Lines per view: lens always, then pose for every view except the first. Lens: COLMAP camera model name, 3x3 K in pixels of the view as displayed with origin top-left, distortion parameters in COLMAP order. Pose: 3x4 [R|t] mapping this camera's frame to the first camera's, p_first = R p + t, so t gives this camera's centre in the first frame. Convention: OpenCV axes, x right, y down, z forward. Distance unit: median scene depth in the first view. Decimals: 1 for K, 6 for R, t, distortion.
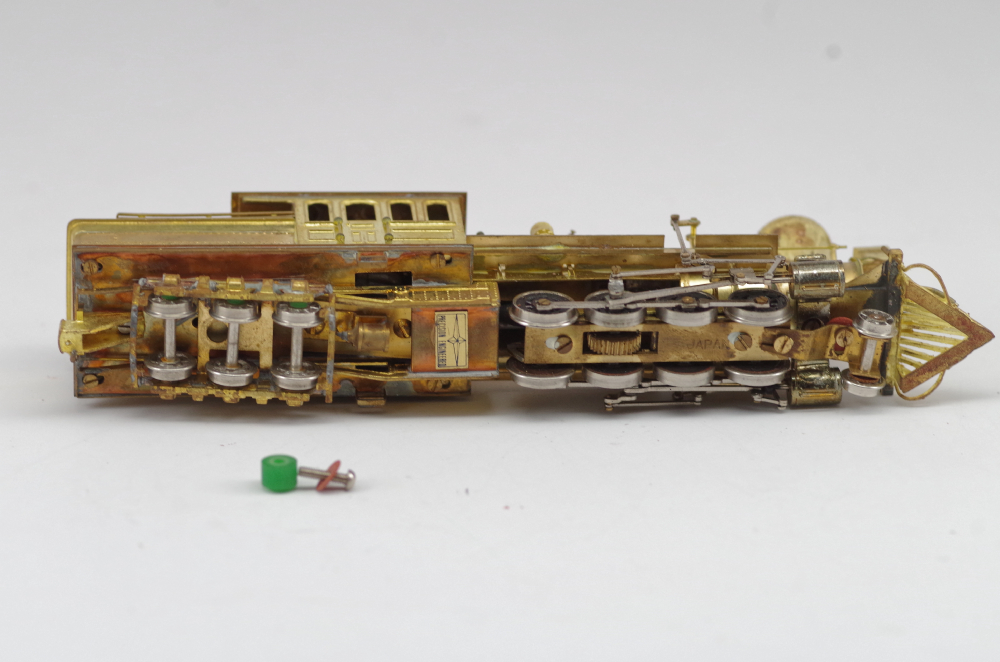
lens RADIAL K [[5113.3, 0, 498.4], [0, 5113.3, 330.8], [0, 0, 1]] dist [-0.063848, 0.000000]
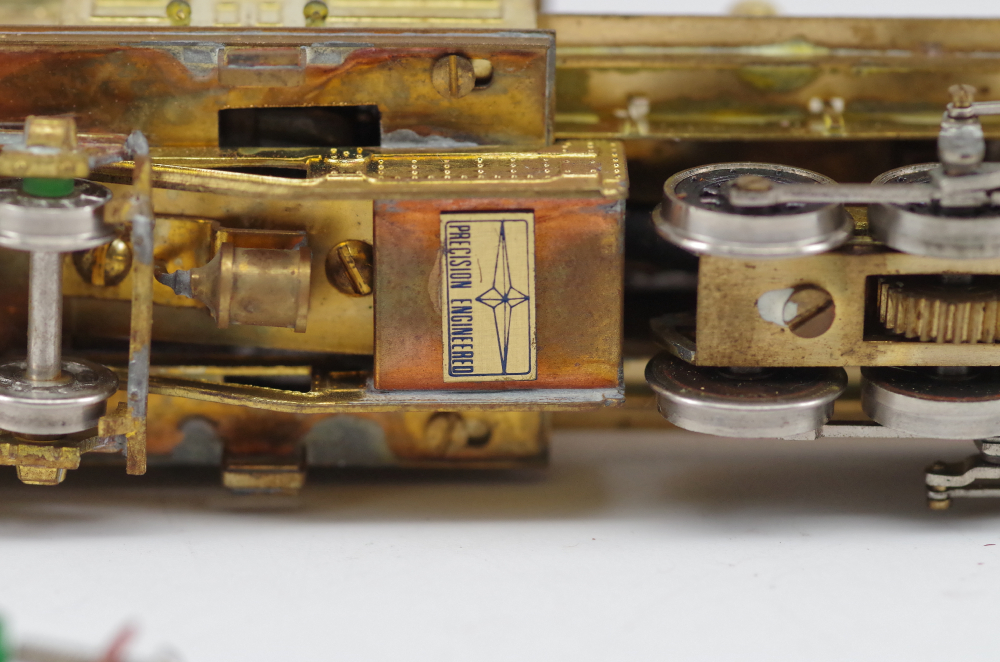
lens RADIAL K [[5113.3, 0, 504.5], [0, 5113.3, 332.1], [0, 0, 1]] dist [-0.063848, 0.000000]
pose [[0.998441, 0.005797, -0.055516, 0.011342], [-0.010158, 0.996854, -0.078605, 0.031562], [0.054886, 0.079046, 0.995359, 0.652163]]
